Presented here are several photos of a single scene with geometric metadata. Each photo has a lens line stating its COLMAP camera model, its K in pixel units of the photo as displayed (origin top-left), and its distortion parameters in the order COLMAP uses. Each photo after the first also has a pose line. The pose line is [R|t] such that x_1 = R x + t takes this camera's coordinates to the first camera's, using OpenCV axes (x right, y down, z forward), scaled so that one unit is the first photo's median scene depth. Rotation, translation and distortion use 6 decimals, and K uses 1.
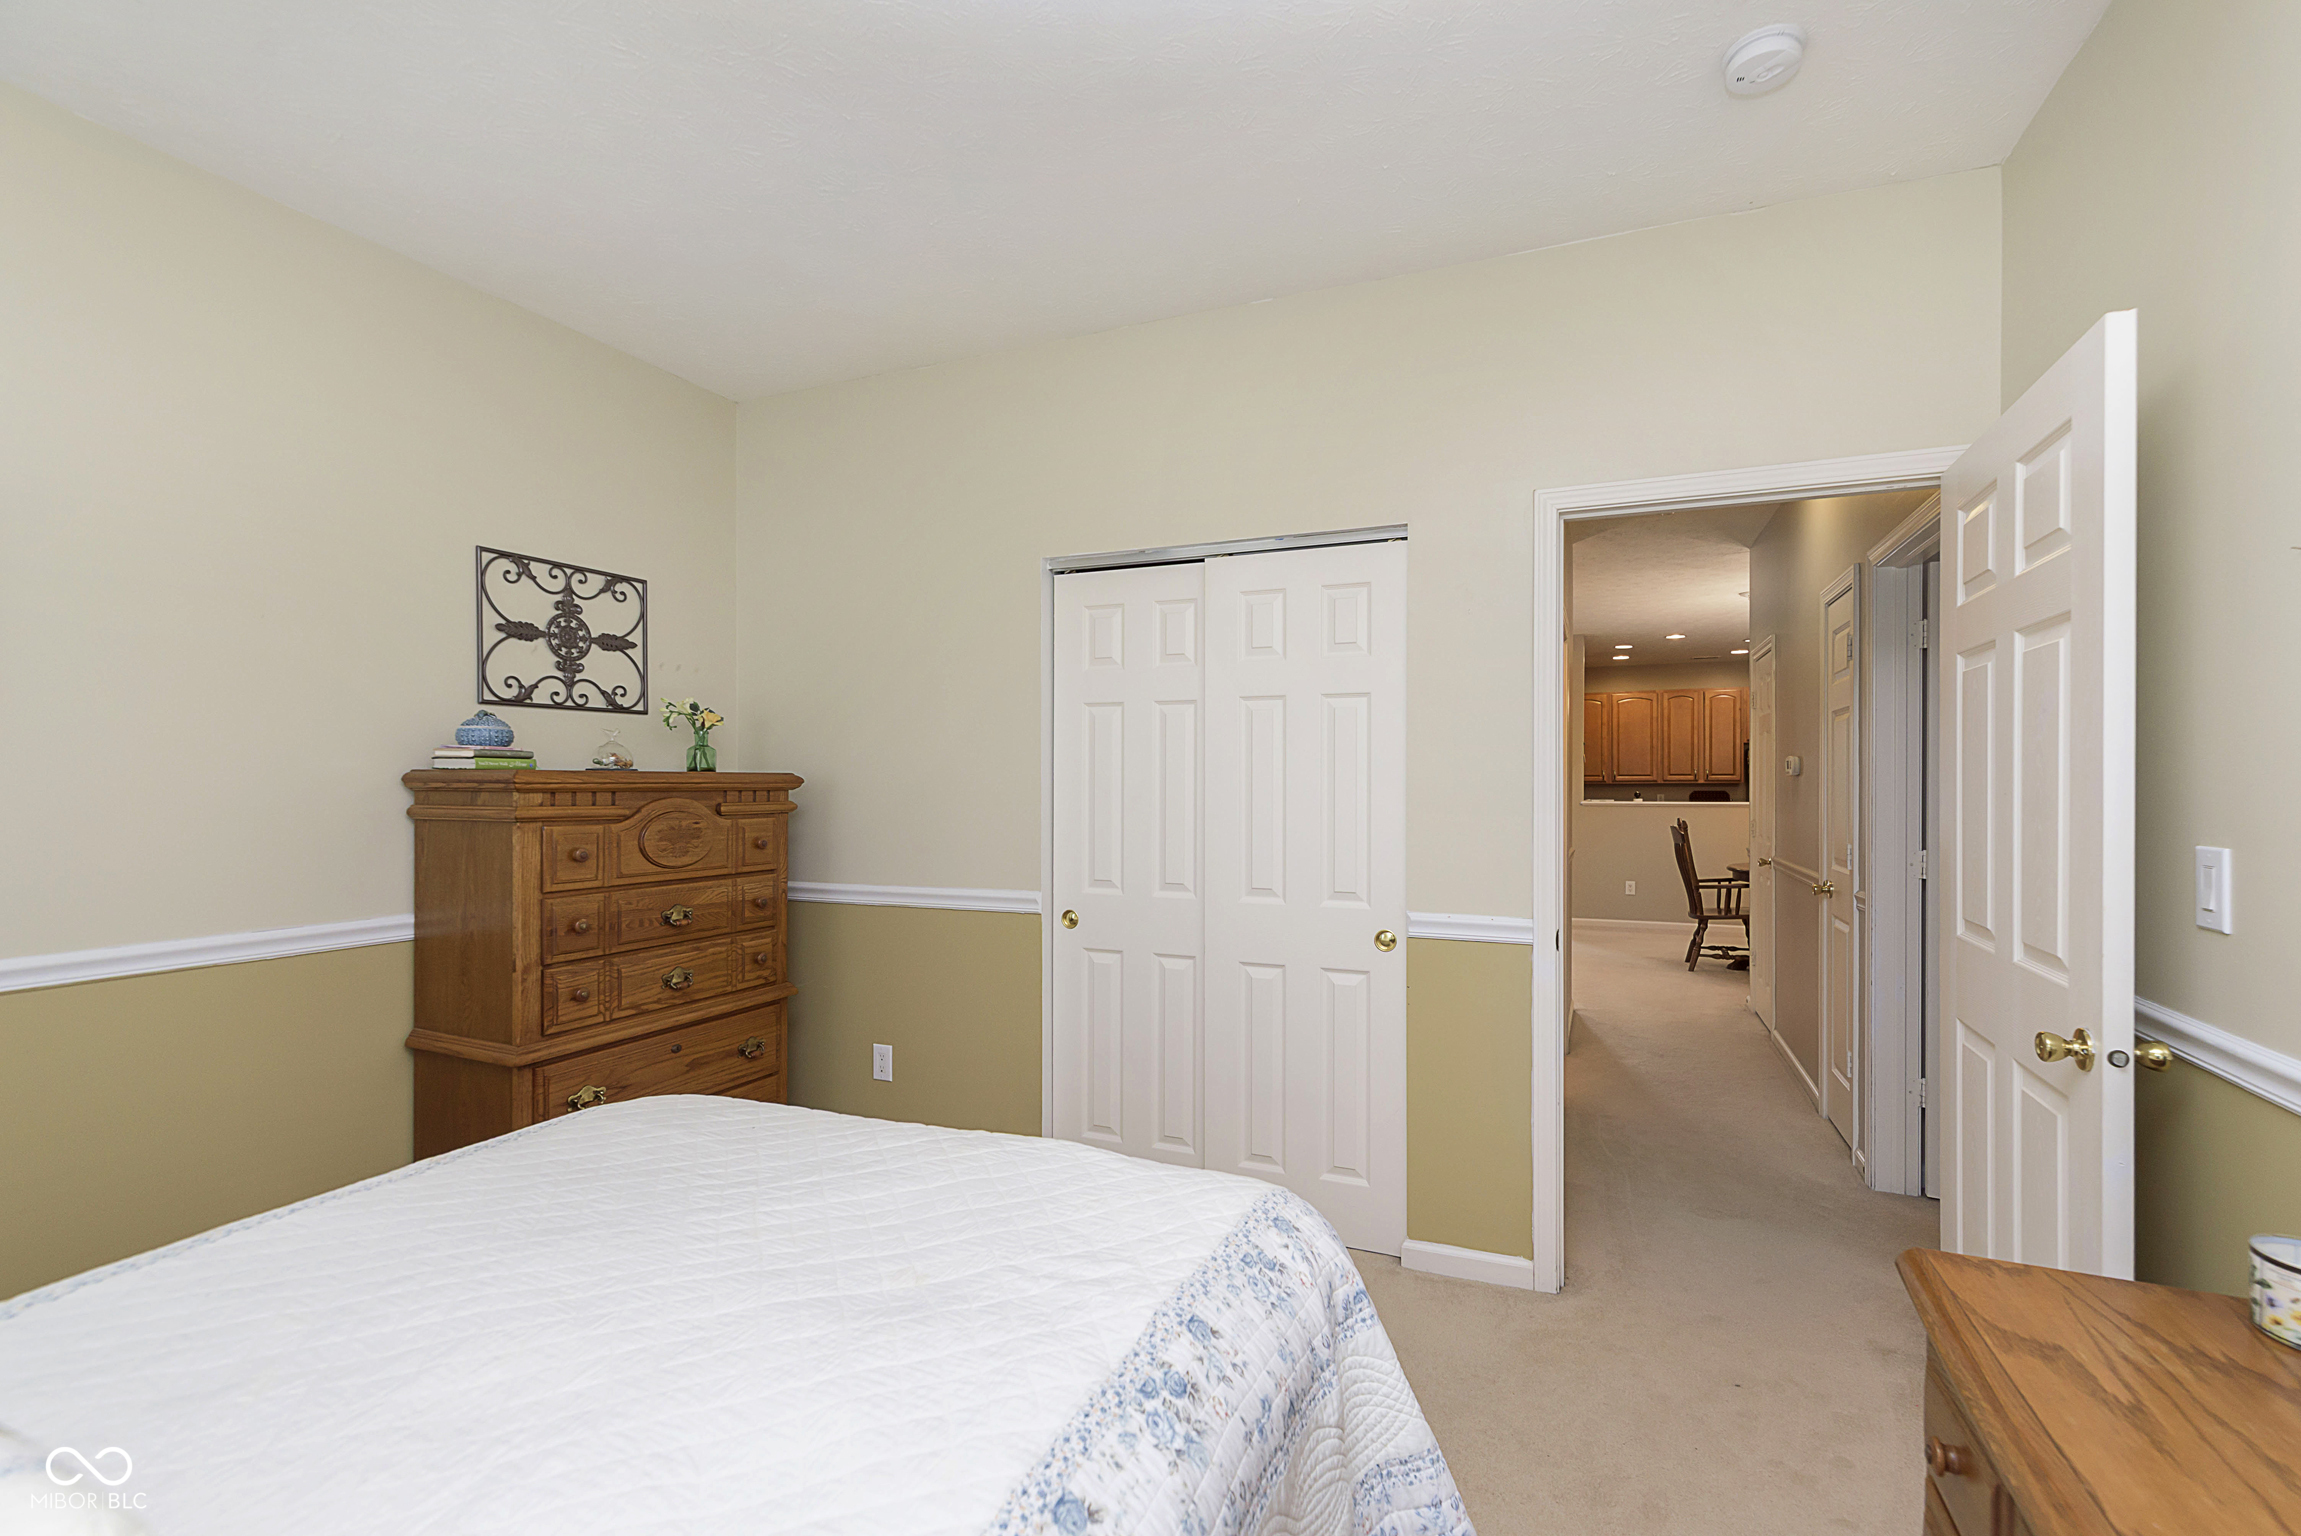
lens RADIAL K [[1021.3, 0, 1157.6], [0, 1021.3, 781.0], [0, 0, 1]] dist [-0.001237, 0.001860]
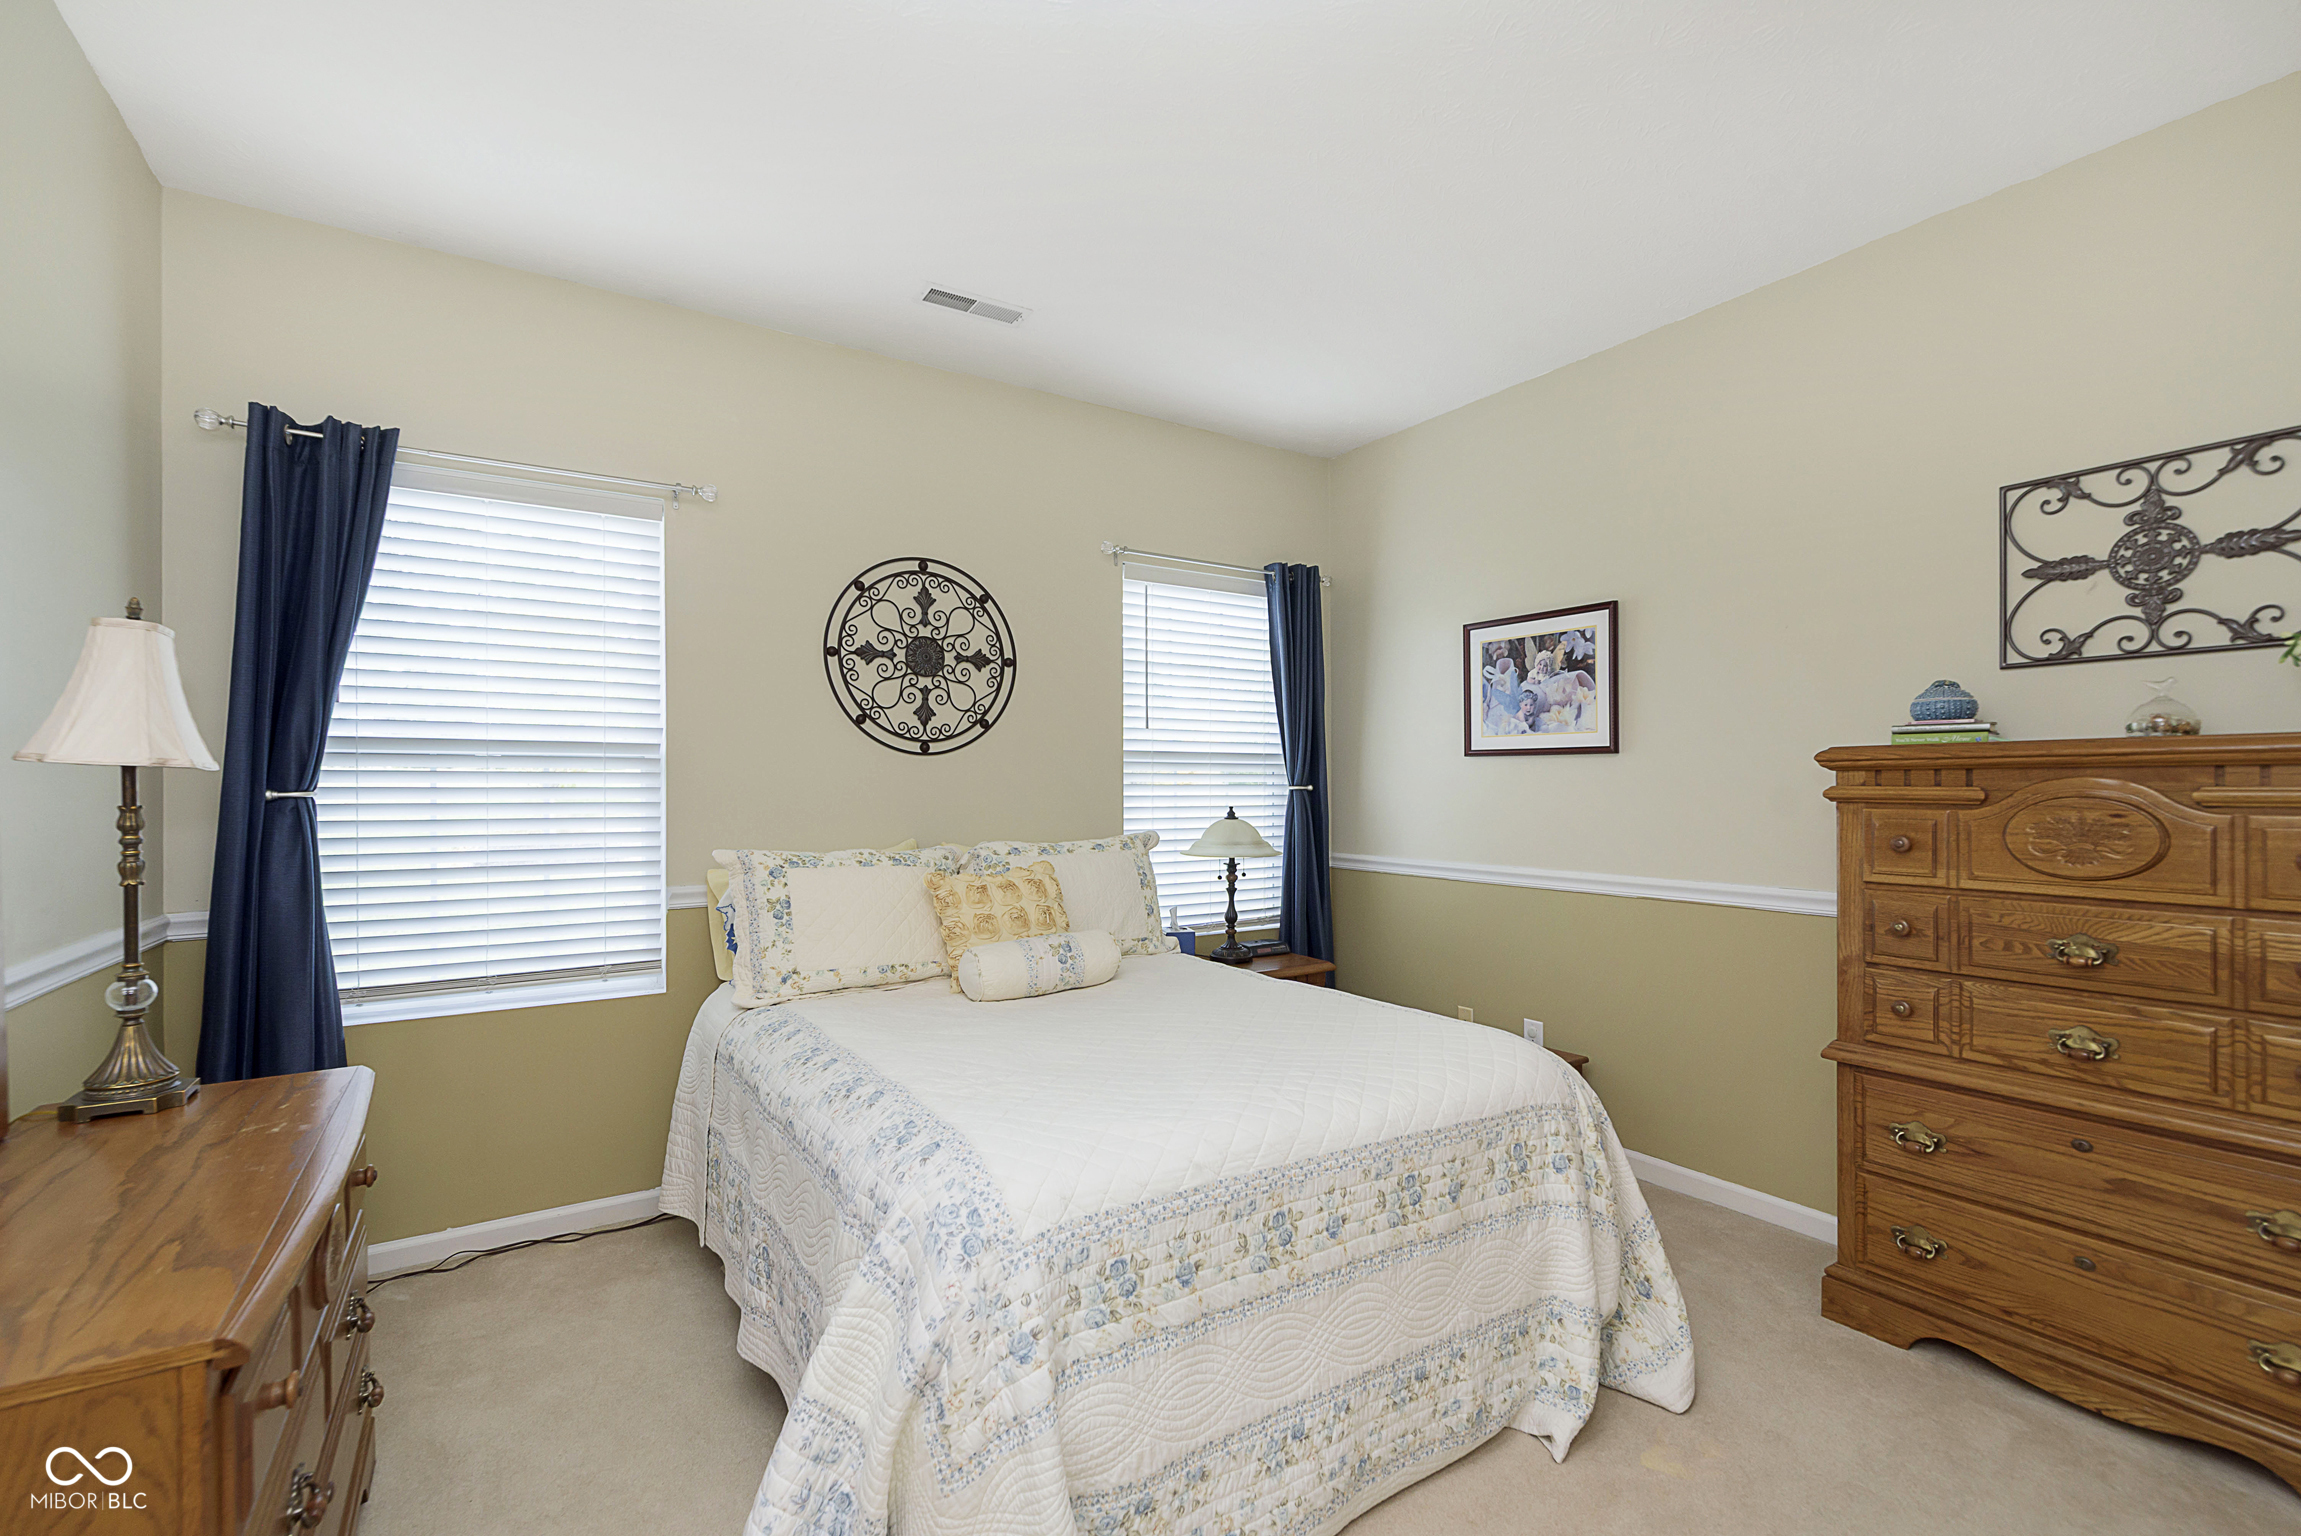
lens RADIAL K [[1021.3, 0, 1172.6], [0, 1021.3, 776.8], [0, 0, 1]] dist [-0.001237, 0.001860]
pose [[-0.535955, -0.007440, -0.844214, 0.420668], [0.002964, 0.999938, -0.010694, 0.021147], [0.844242, -0.008234, -0.535900, 0.834148]]
